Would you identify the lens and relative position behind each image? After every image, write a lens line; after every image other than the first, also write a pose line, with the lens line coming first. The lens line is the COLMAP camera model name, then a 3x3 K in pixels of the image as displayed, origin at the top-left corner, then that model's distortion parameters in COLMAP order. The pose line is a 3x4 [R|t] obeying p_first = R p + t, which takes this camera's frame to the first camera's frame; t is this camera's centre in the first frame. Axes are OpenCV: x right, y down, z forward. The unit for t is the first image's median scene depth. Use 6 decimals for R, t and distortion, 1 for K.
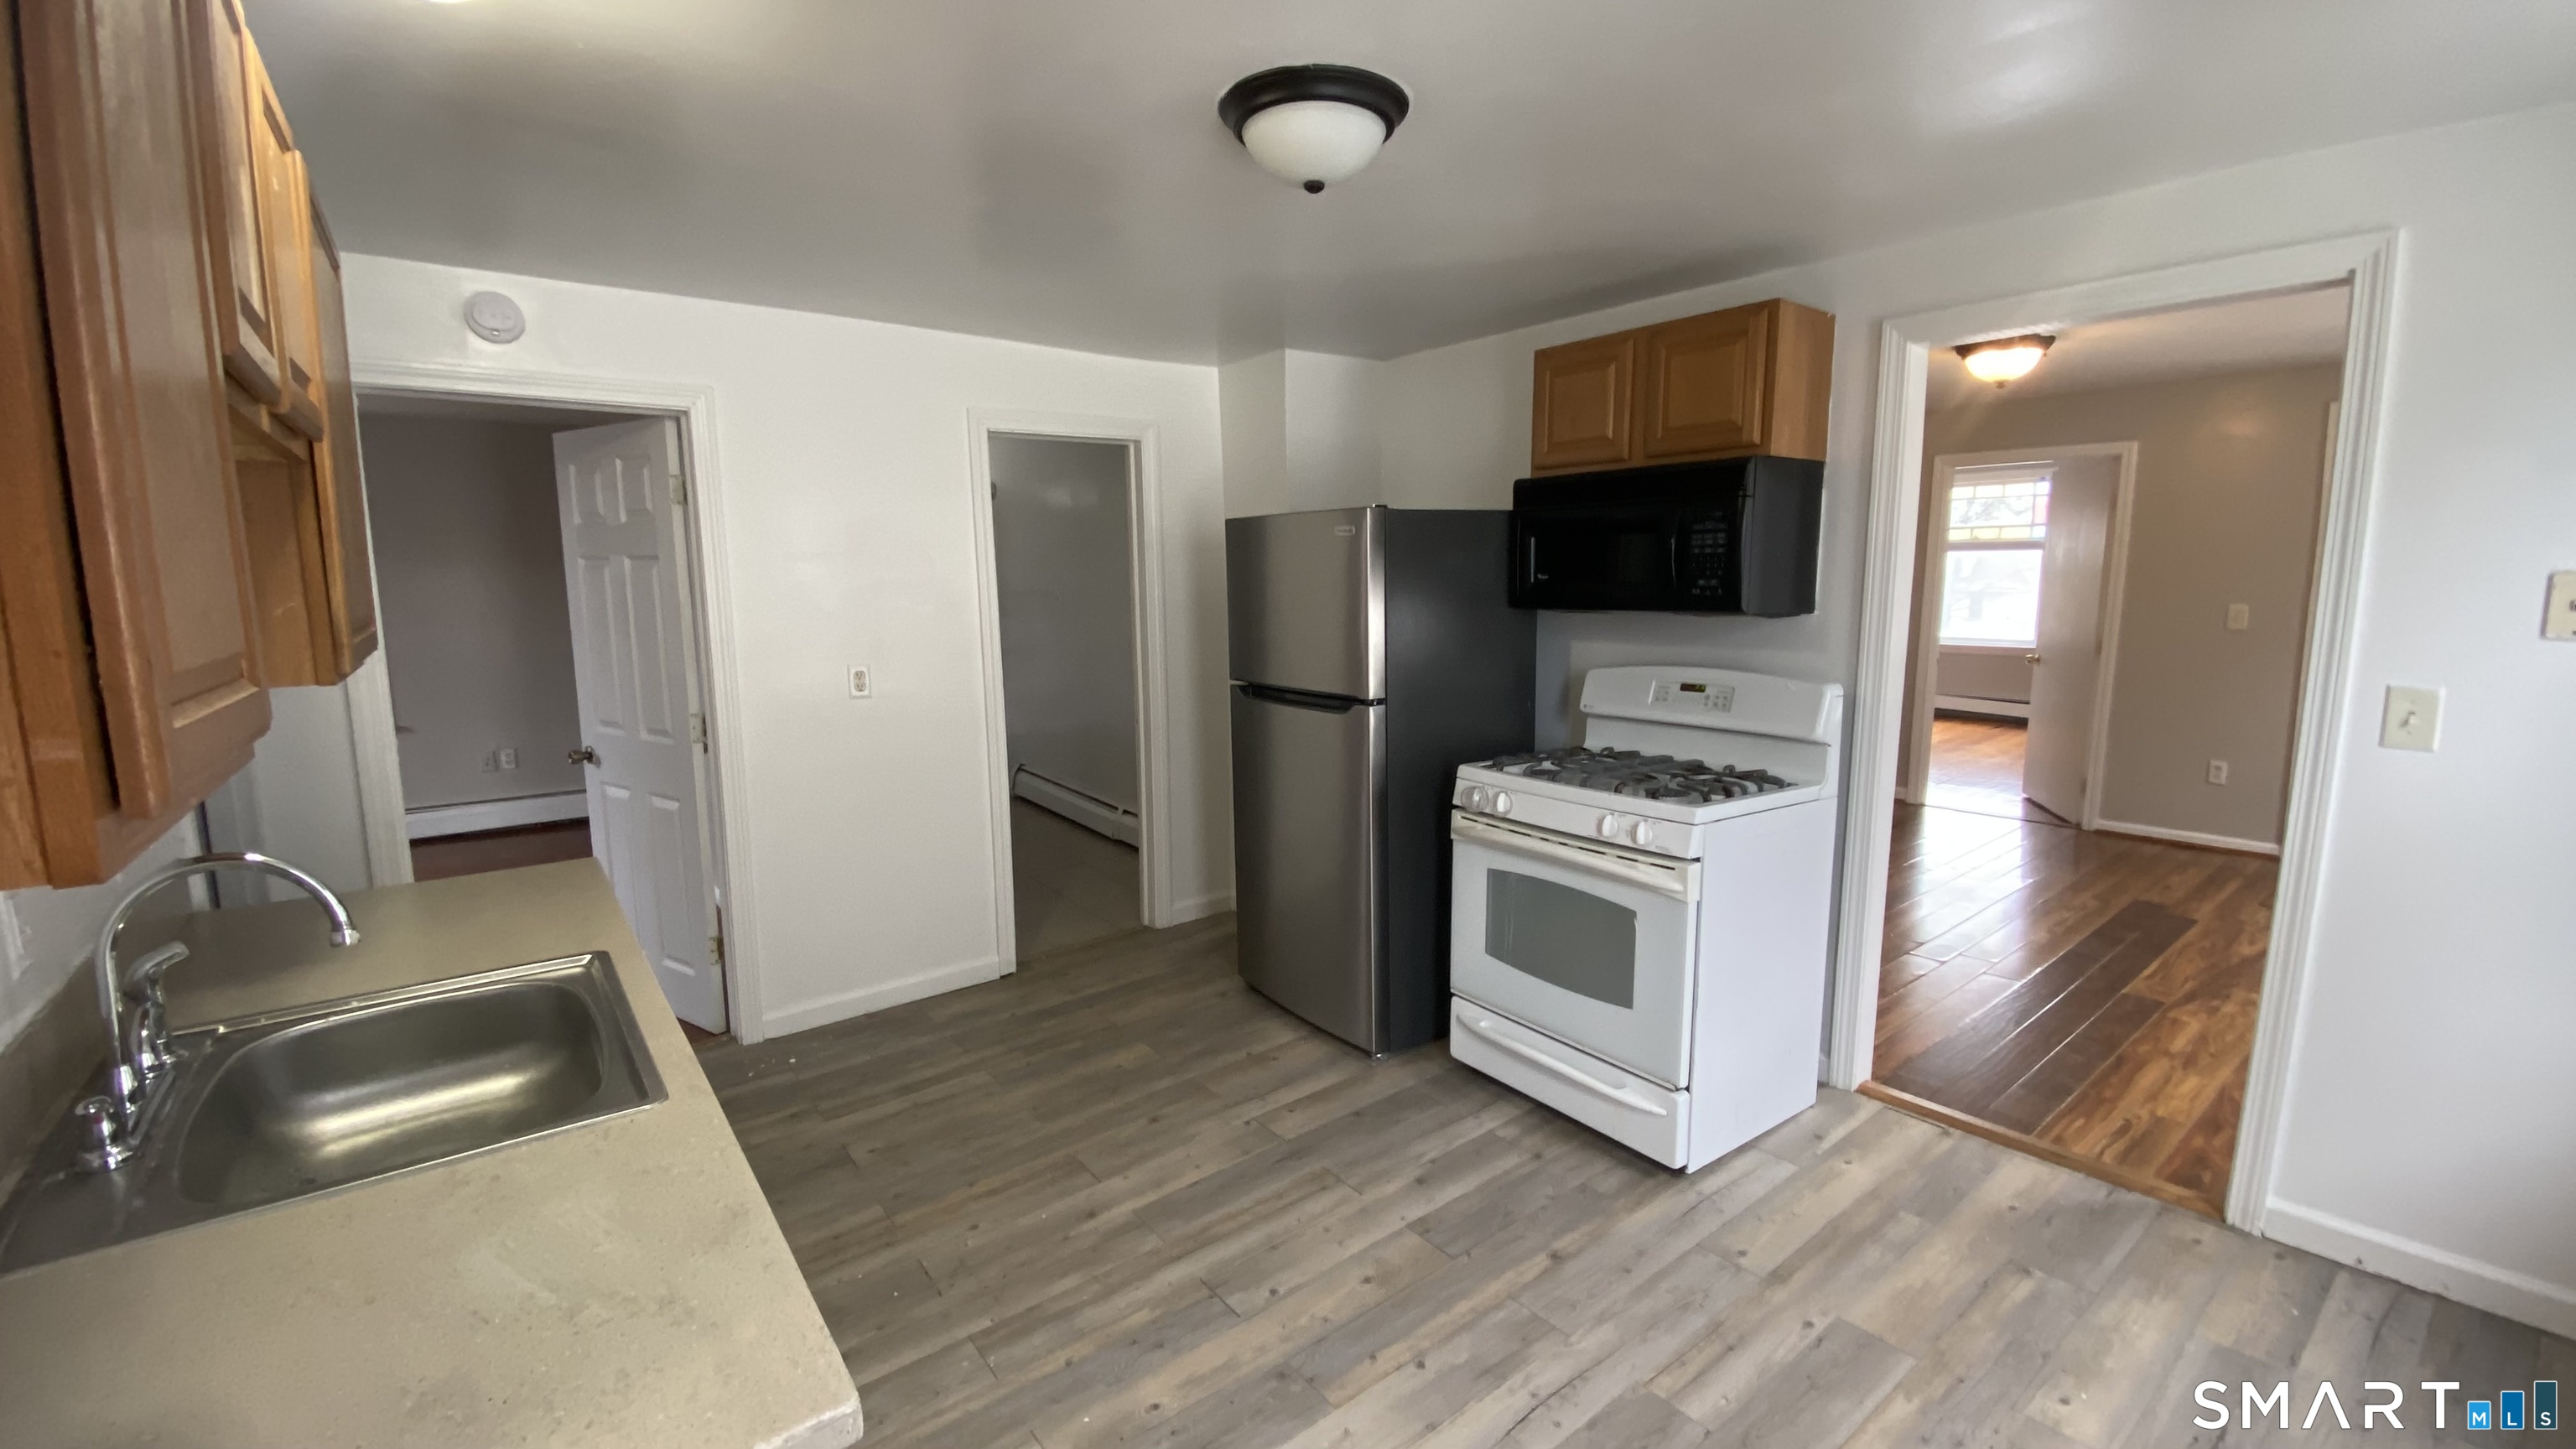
lens RADIAL K [[1042.5, 0, 1290.9], [0, 1042.5, 721.3], [0, 0, 1]] dist [0.030478, -0.027473]
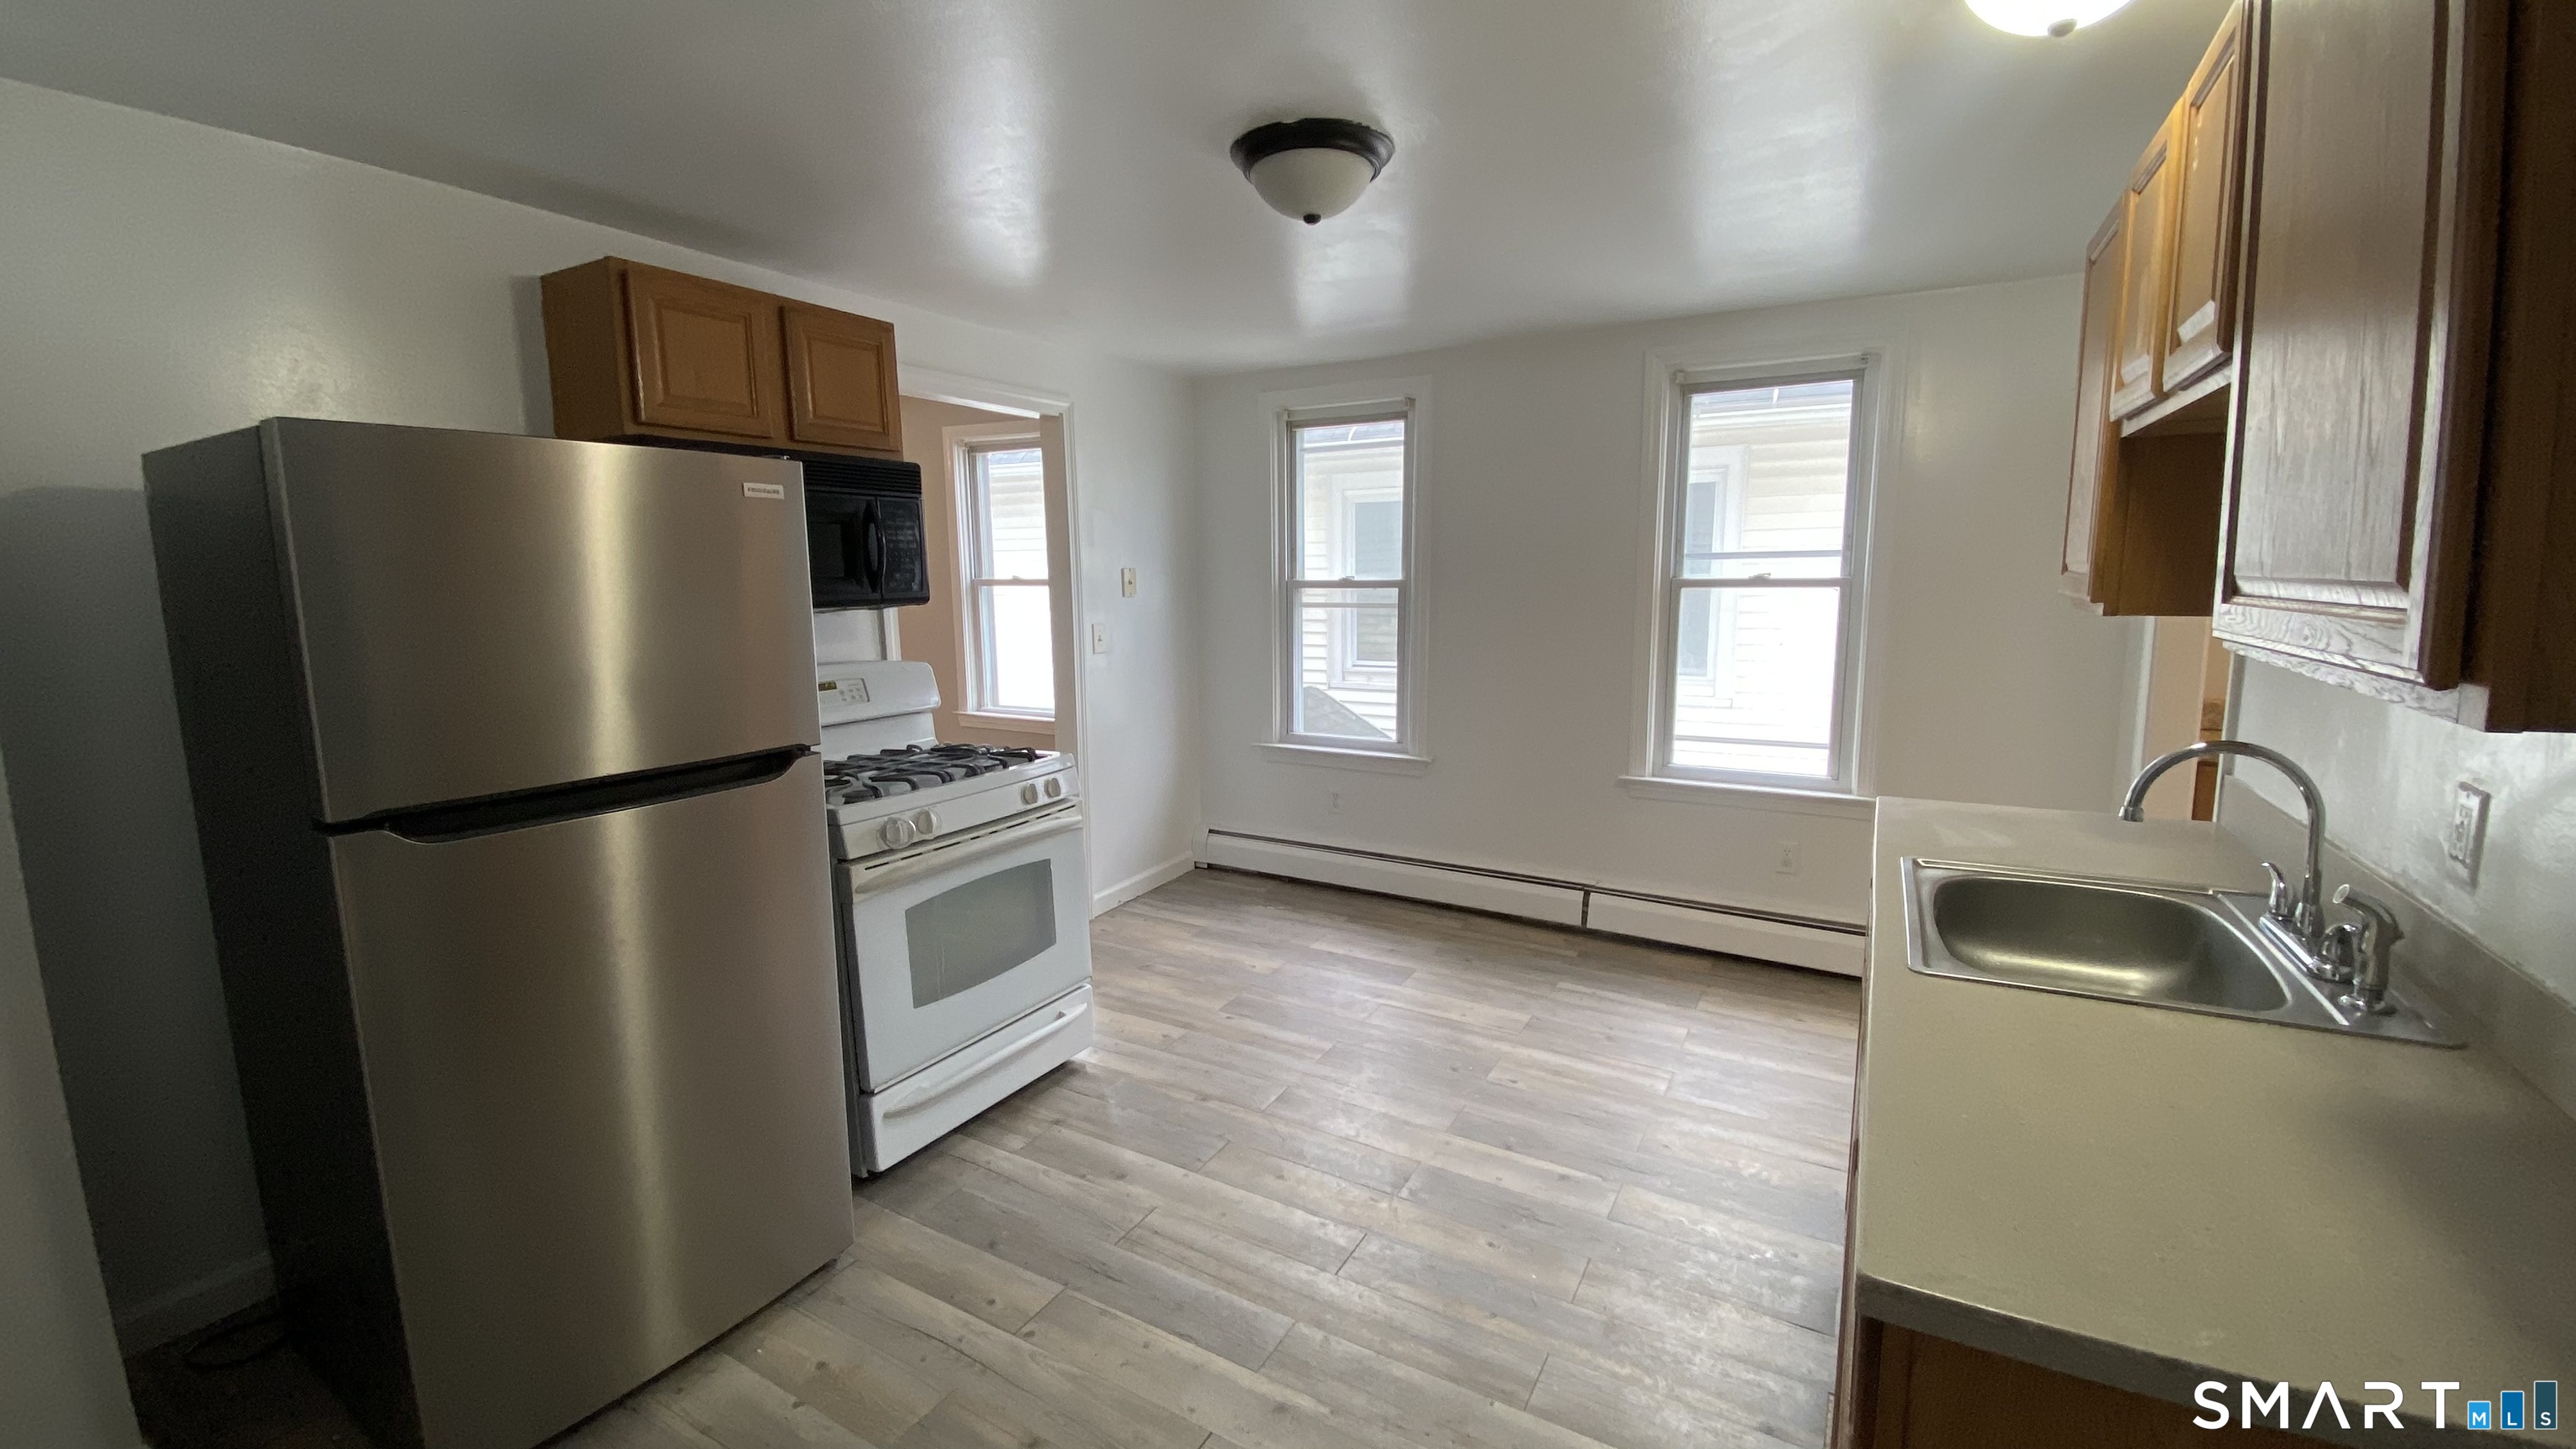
lens RADIAL K [[1042.5, 0, 1290.9], [0, 1042.5, 721.3], [0, 0, 1]] dist [0.030478, -0.027473]
pose [[-0.390314, -0.117545, 0.913148, -0.770213], [0.151920, 0.969998, 0.189800, -0.136155], [-0.908061, 0.212807, -0.360746, 1.094903]]
